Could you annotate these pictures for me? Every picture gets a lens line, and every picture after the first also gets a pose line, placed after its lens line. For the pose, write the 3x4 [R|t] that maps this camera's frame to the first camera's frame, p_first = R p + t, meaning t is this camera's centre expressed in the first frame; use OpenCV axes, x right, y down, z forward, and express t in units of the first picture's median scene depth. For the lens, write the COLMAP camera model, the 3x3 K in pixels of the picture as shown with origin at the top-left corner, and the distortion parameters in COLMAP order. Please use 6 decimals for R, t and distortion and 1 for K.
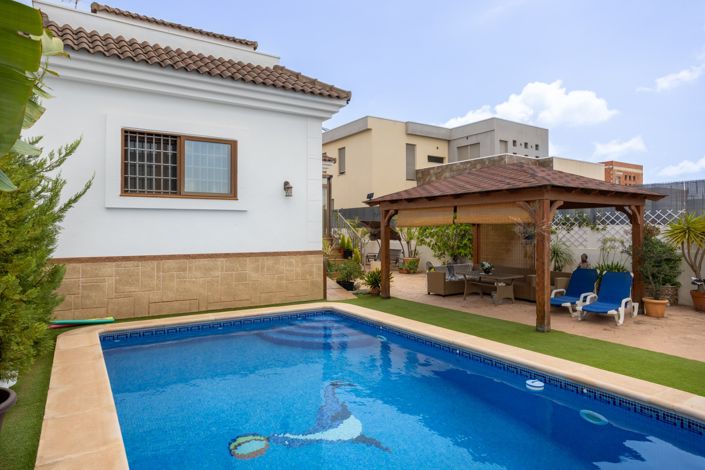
lens RADIAL K [[429.4, 0, 356.1], [0, 429.4, 221.7], [0, 0, 1]] dist [-0.003176, 0.000022]
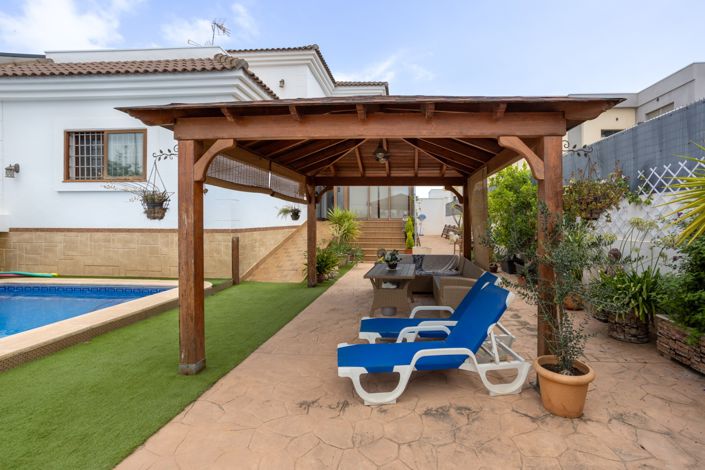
lens RADIAL K [[337.6, 0, 391.0], [0, 337.6, 221.2], [0, 0, 1]] dist [-0.001911, -0.000295]
pose [[0.802433, 0.006823, -0.596703, 0.805771], [0.006775, 0.999766, 0.020543, 0.041529], [0.596703, -0.020527, 0.802199, 0.708453]]
